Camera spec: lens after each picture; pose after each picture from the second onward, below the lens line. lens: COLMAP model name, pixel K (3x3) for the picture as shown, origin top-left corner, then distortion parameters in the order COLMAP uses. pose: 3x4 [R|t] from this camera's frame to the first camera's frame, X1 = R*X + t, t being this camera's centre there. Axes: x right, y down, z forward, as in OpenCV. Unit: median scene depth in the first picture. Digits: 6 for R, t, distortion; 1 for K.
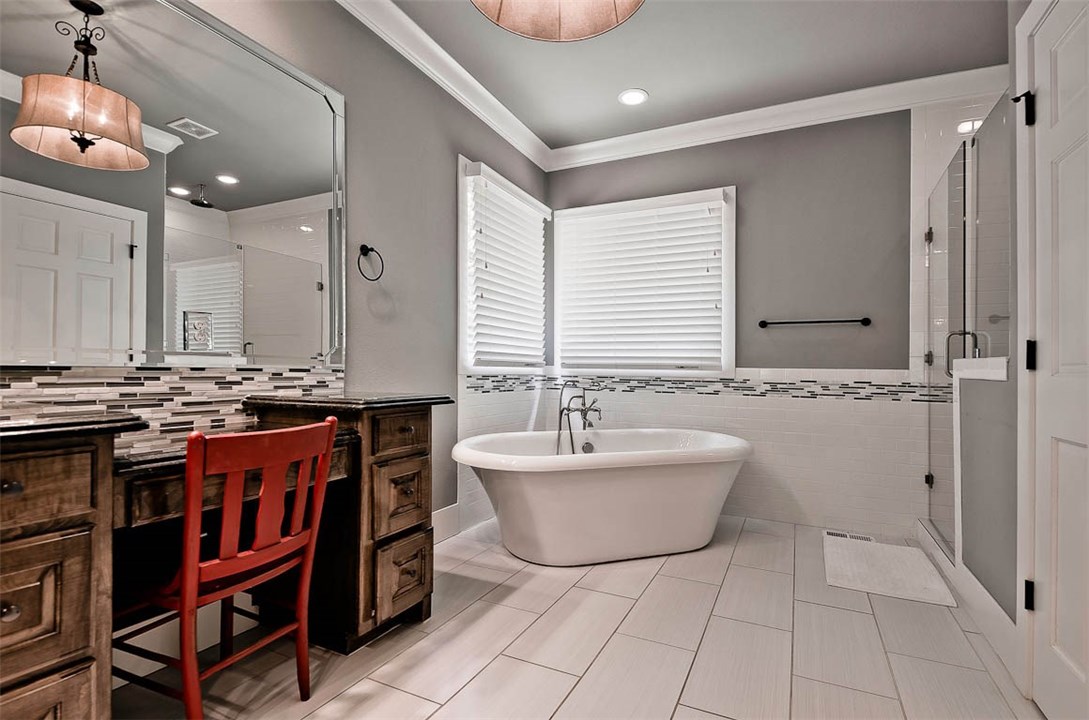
lens RADIAL K [[496.0, 0, 573.4], [0, 496.0, 376.0], [0, 0, 1]] dist [0.047037, -0.034252]
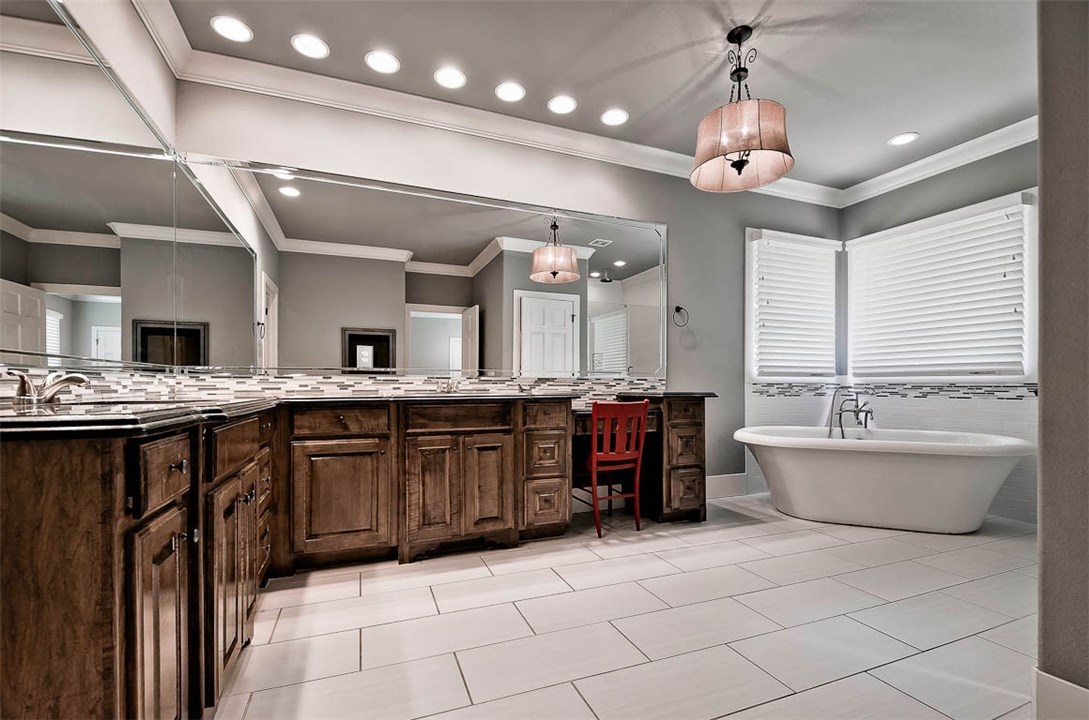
lens RADIAL K [[484.5, 0, 552.7], [0, 484.5, 380.0], [0, 0, 1]] dist [-0.003466, -0.000985]
pose [[0.726798, -0.021068, -0.686528, 0.392680], [0.001344, 0.999571, -0.029251, 0.036535], [0.686850, 0.020337, 0.726515, -0.469775]]
